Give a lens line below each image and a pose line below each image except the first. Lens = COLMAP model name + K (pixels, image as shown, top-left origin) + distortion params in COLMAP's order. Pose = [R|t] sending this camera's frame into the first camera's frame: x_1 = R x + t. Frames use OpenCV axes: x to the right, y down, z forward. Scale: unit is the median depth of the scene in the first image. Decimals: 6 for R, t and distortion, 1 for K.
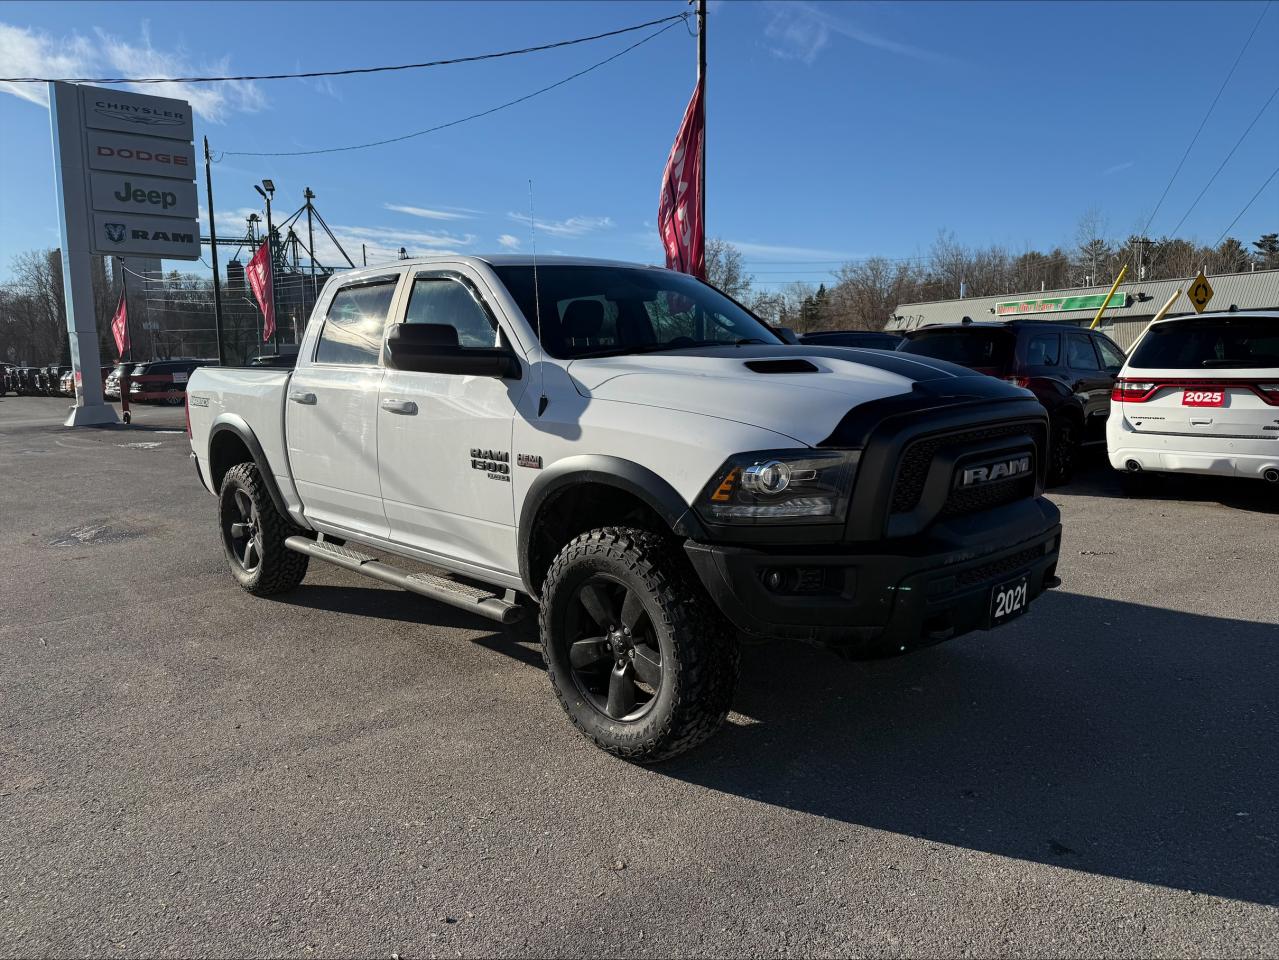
lens RADIAL K [[907.2, 0, 628.2], [0, 907.2, 479.9], [0, 0, 1]] dist [0.043901, -0.049946]
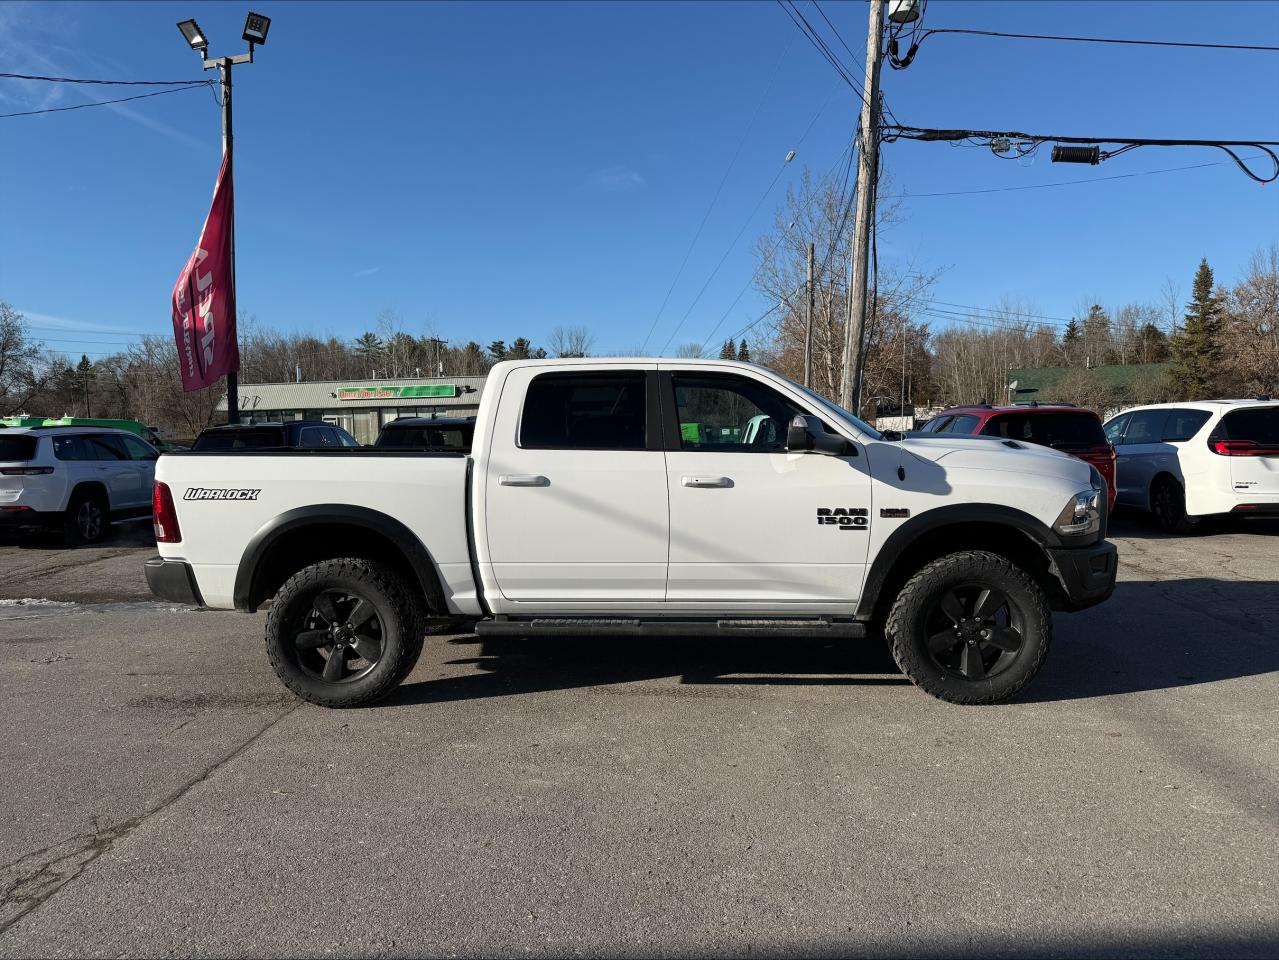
lens RADIAL K [[907.2, 0, 632.9], [0, 907.2, 469.3], [0, 0, 1]] dist [0.043901, -0.049946]
pose [[0.713015, -0.024453, 0.700722, -1.328516], [0.093425, 0.993794, -0.060384, -0.038525], [-0.694896, 0.108520, 0.710875, 0.260496]]
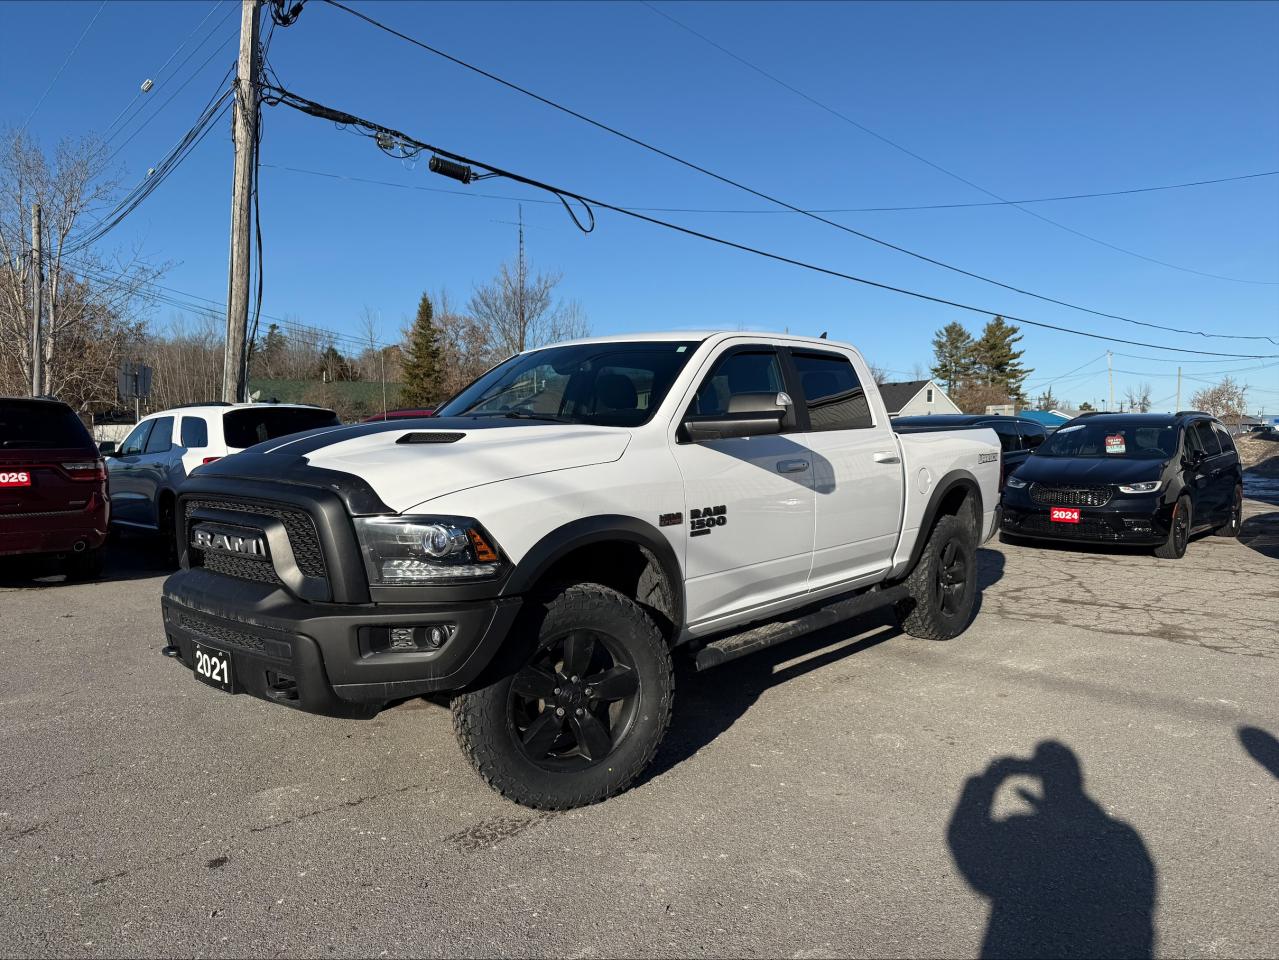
lens RADIAL K [[907.2, 0, 632.2], [0, 907.2, 473.9], [0, 0, 1]] dist [0.043901, -0.049946]
pose [[-0.056141, -0.022952, 0.998159, -1.301990], [0.129537, 0.991118, 0.030076, -0.126660], [-0.989984, 0.130987, -0.052670, 1.275516]]
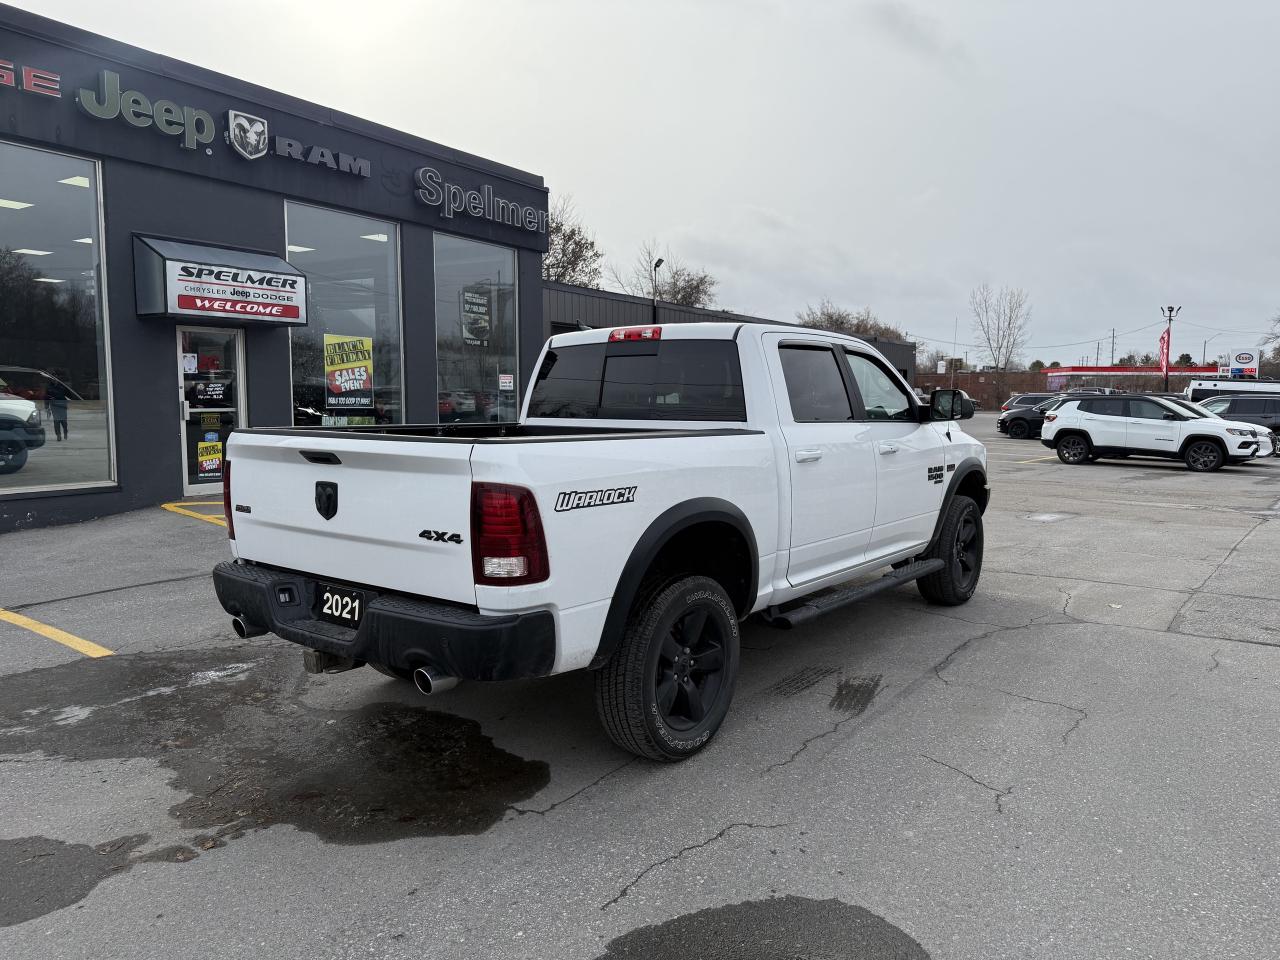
lens RADIAL K [[907.9, 0, 655.5], [0, 907.9, 480.6], [0, 0, 1]] dist [0.043901, -0.049946]
pose [[-0.173821, -0.075660, 0.981867, -1.719399], [0.136474, 0.985573, 0.100106, -0.246988], [-0.975275, 0.151399, -0.160988, 1.795236]]
